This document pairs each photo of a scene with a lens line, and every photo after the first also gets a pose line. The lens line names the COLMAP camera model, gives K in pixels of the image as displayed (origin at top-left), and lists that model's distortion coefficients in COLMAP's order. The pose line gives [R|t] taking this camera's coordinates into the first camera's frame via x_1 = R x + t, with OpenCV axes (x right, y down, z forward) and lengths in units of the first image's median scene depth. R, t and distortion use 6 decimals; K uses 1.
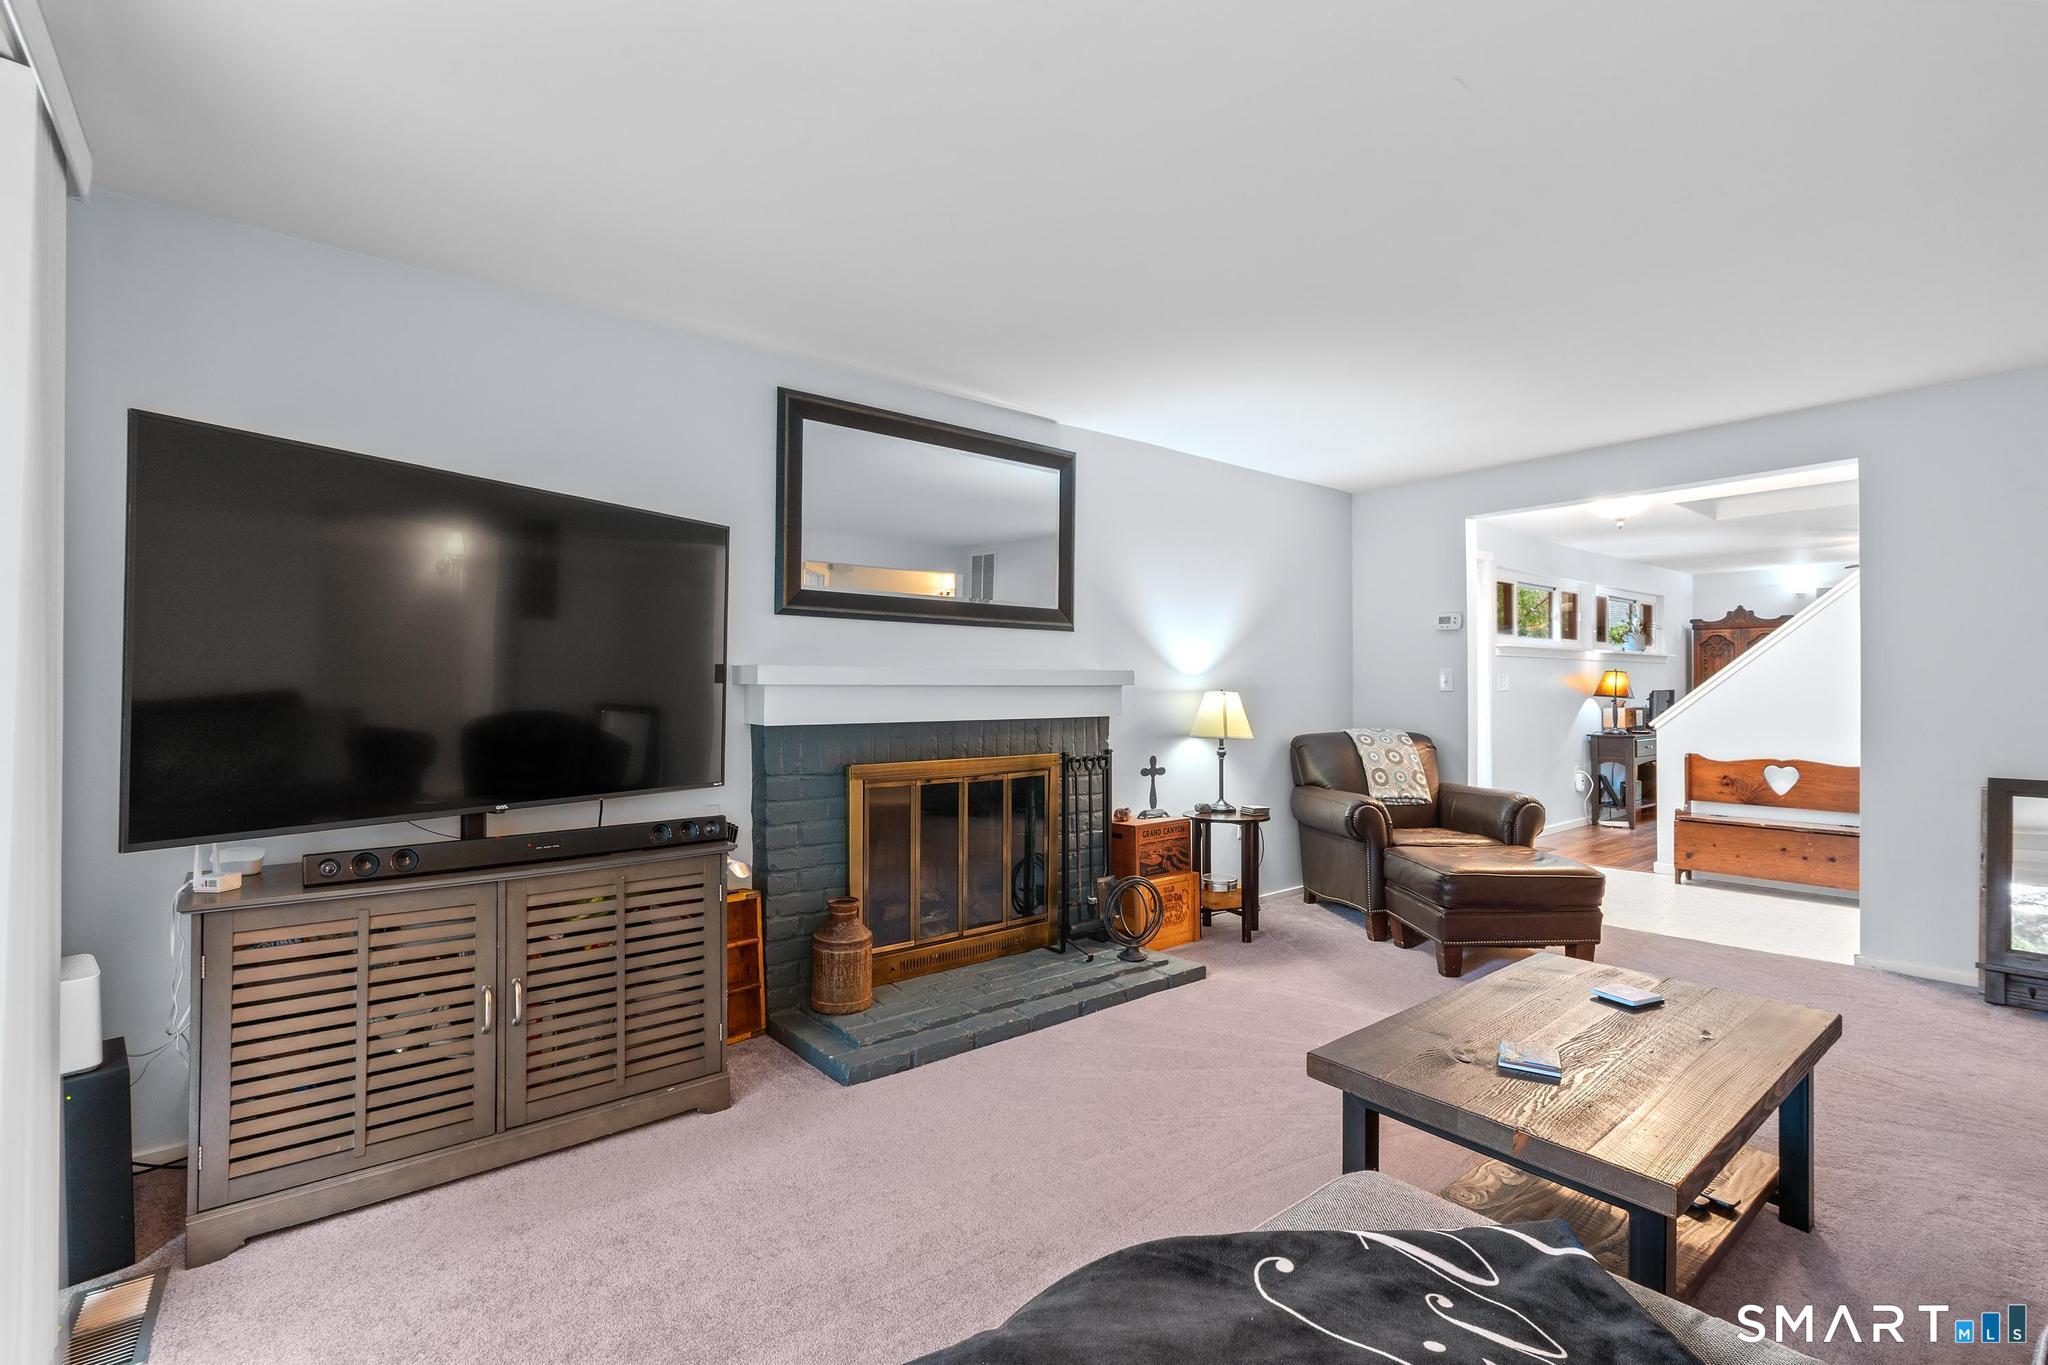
lens RADIAL K [[914.5, 0, 1018.2], [0, 914.5, 686.4], [0, 0, 1]] dist [-0.002677, -0.000523]
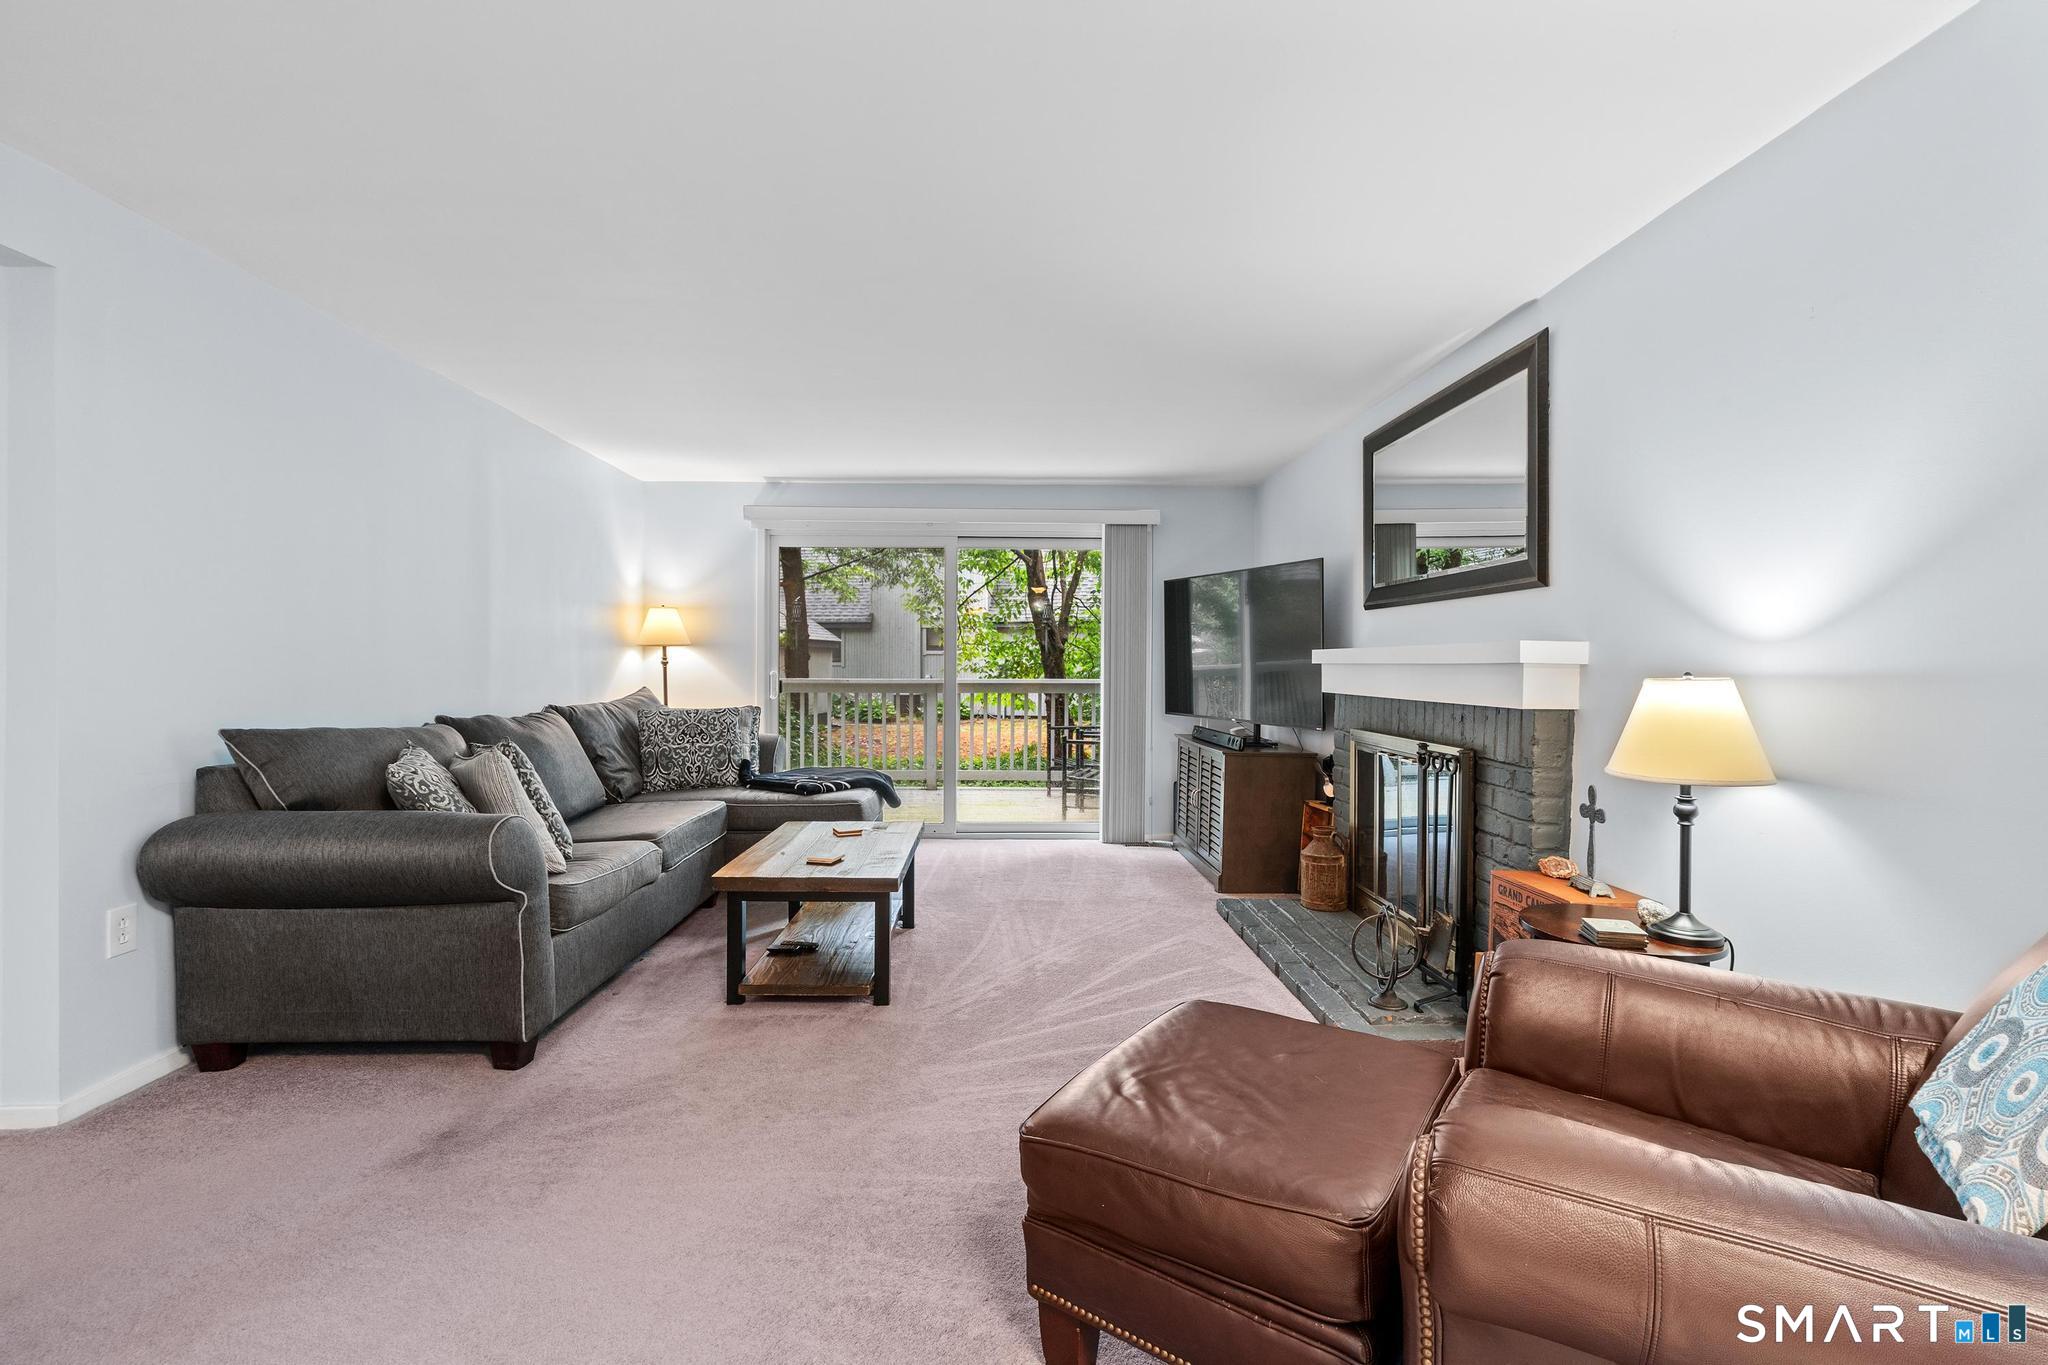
lens RADIAL K [[937.4, 0, 1018.1], [0, 937.4, 679.7], [0, 0, 1]] dist [-0.002507, 0.005372]
pose [[-0.610131, 0.011479, -0.792217, 0.887416], [-0.003577, 0.999845, 0.017242, 0.000086], [0.792292, 0.013353, -0.609996, 1.137740]]
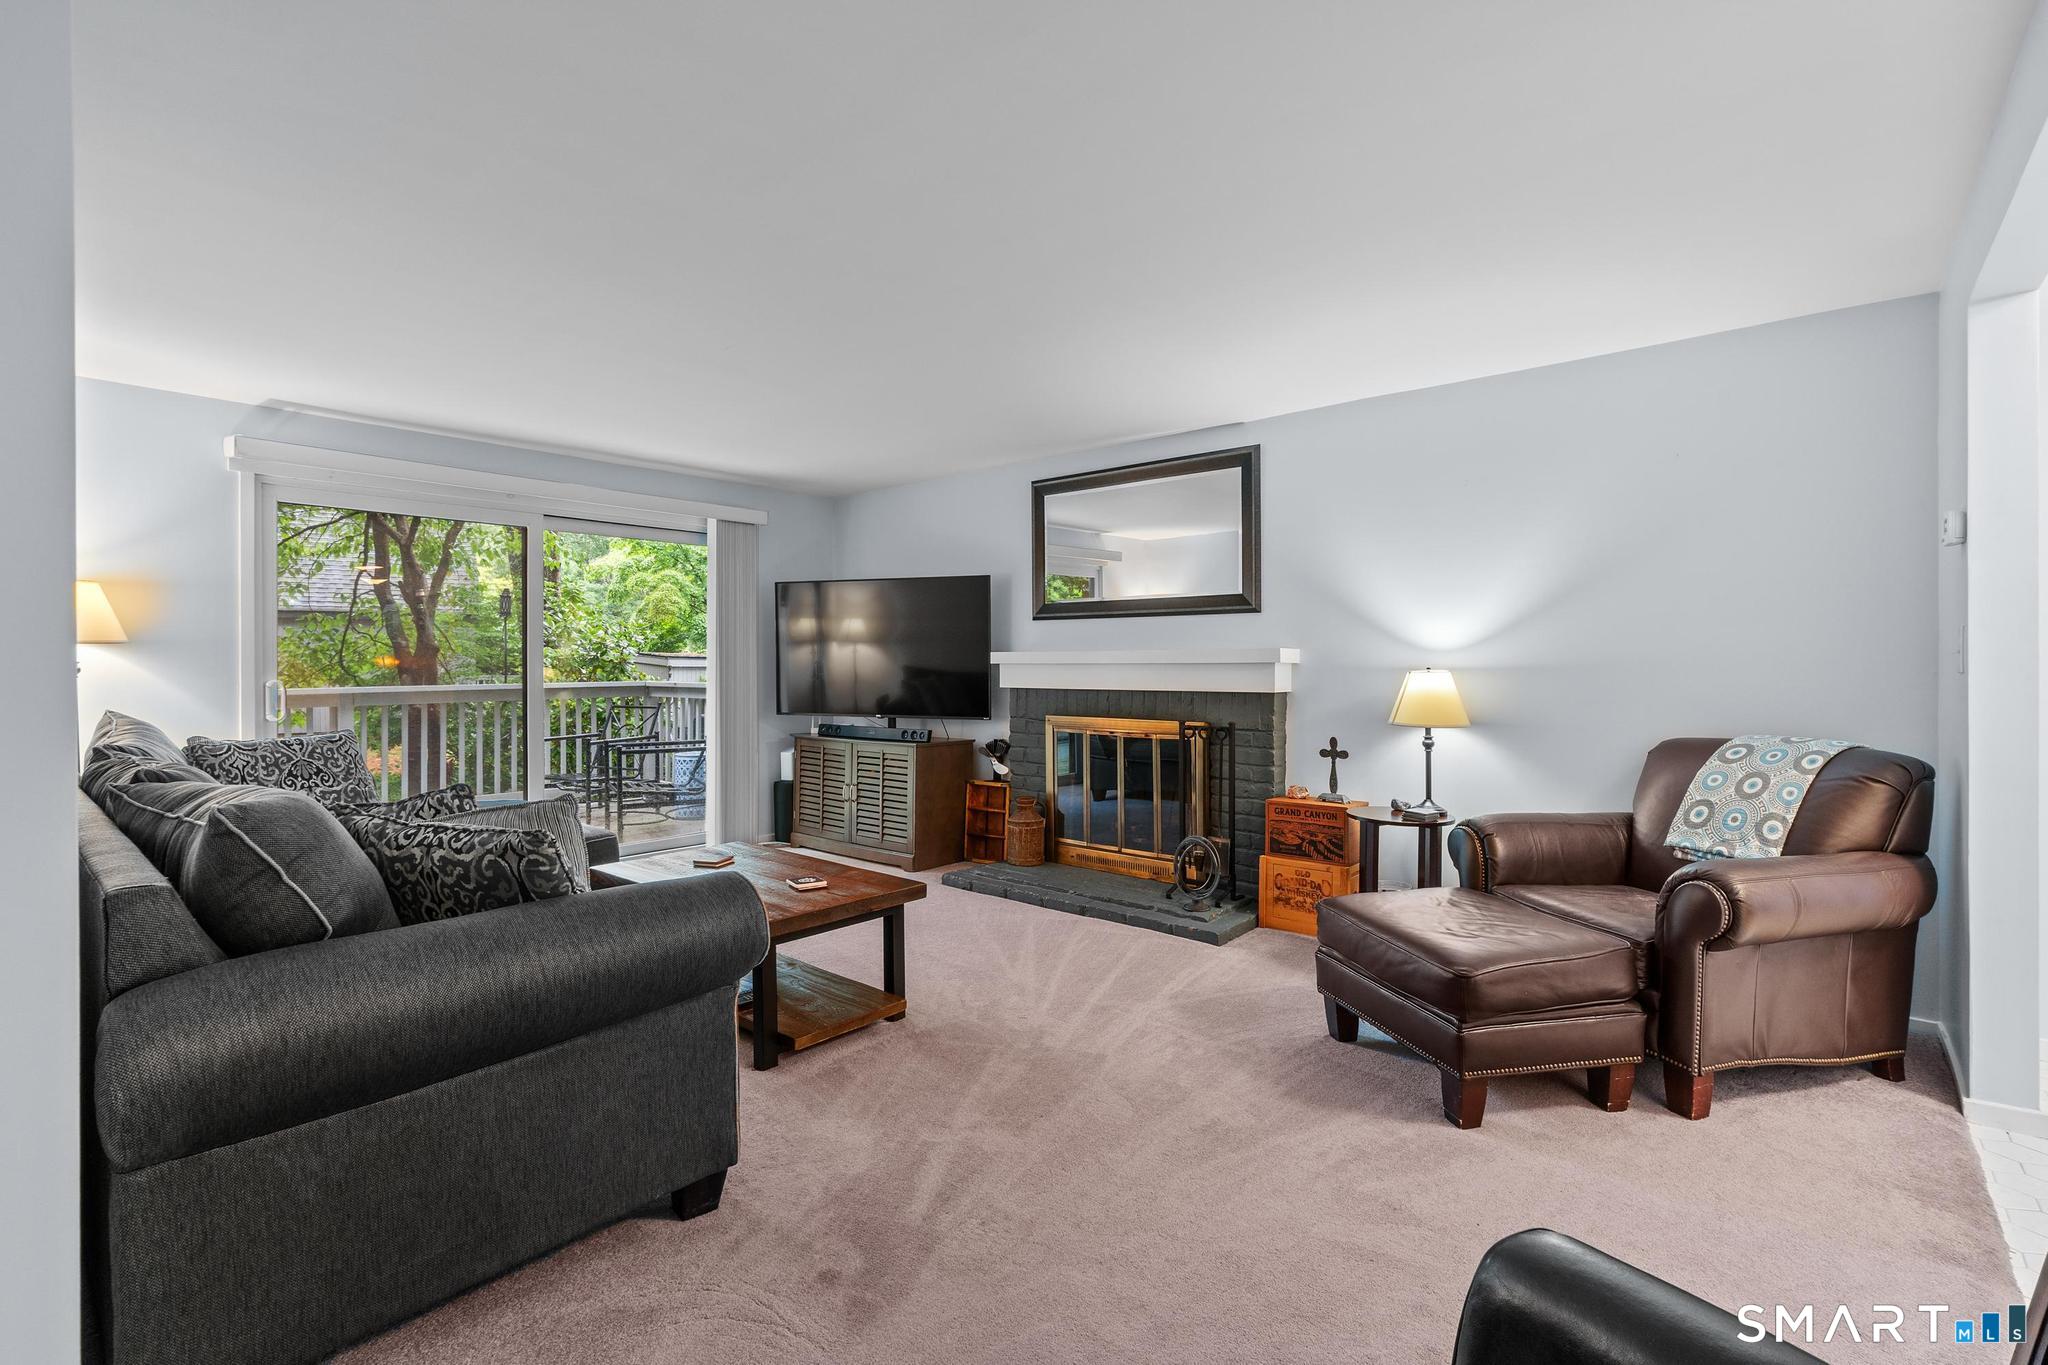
lens RADIAL K [[933.1, 0, 1017.9], [0, 933.1, 662.5], [0, 0, 1]] dist [-0.004463, 0.004815]
pose [[0.183548, 0.000827, -0.983010, 1.099019], [0.004145, 0.999990, 0.001615, -0.004435], [0.983002, -0.004370, 0.183543, 0.532716]]
